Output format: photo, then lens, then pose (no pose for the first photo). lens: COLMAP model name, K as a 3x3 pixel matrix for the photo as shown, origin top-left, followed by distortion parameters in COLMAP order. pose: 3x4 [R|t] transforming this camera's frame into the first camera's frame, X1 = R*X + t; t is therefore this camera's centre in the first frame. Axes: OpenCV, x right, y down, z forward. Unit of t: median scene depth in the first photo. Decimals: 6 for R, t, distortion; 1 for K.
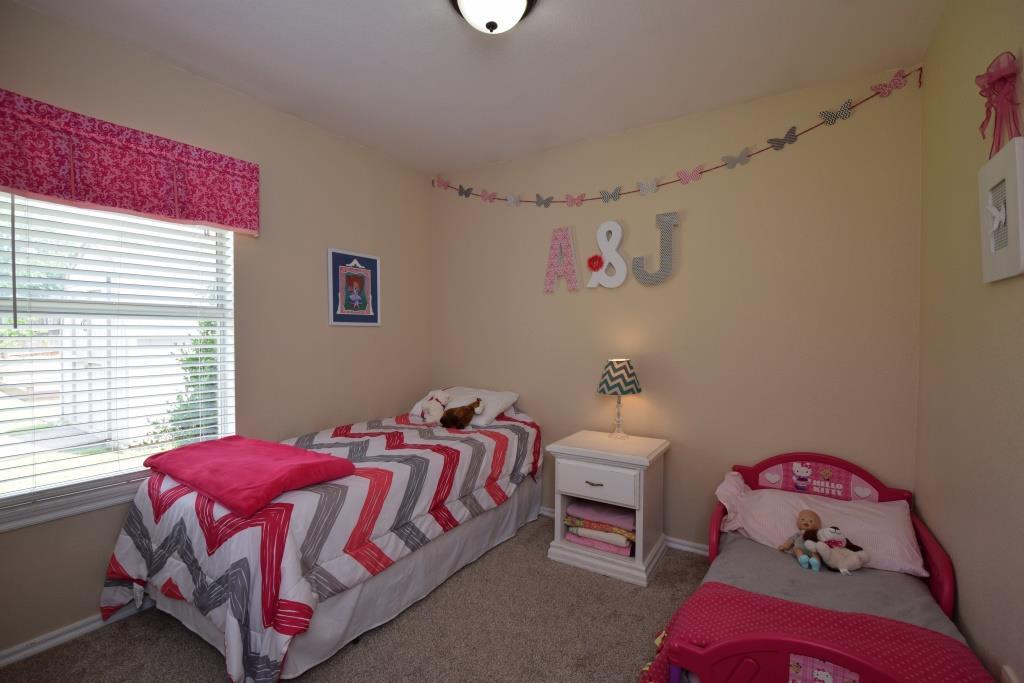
lens RADIAL K [[447.7, 0, 509.5], [0, 447.7, 345.3], [0, 0, 1]] dist [0.002355, -0.011438]
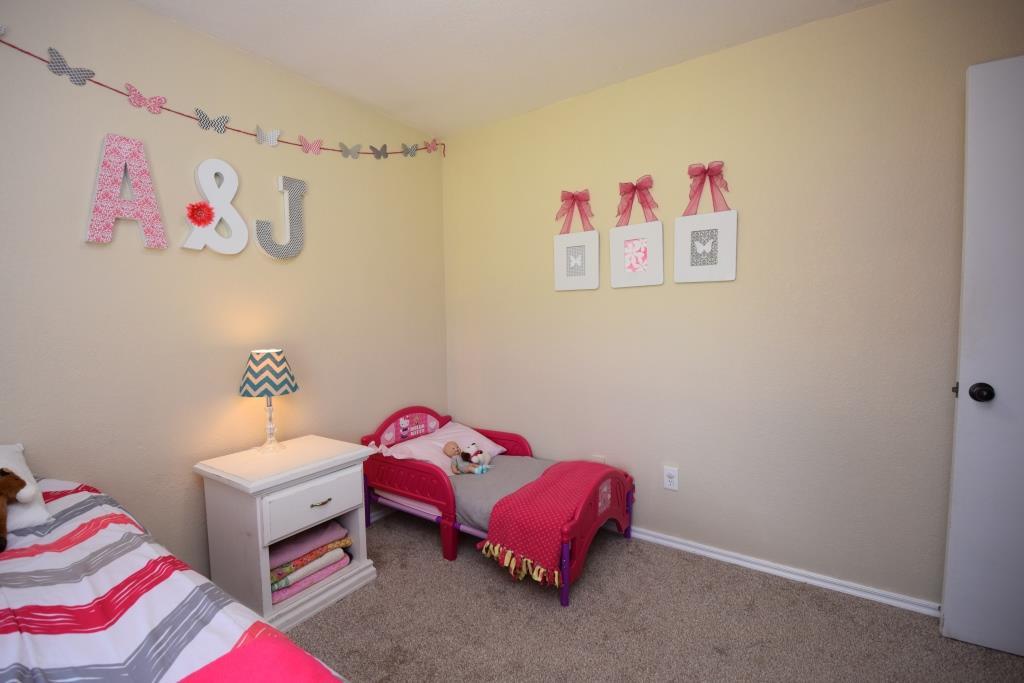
lens RADIAL K [[447.7, 0, 510.5], [0, 447.7, 339.9], [0, 0, 1]] dist [0.002355, -0.011438]
pose [[0.053403, -0.055054, 0.997054, -0.553068], [0.032976, 0.998032, 0.053341, -0.013799], [-0.998028, 0.030031, 0.055113, 0.579349]]
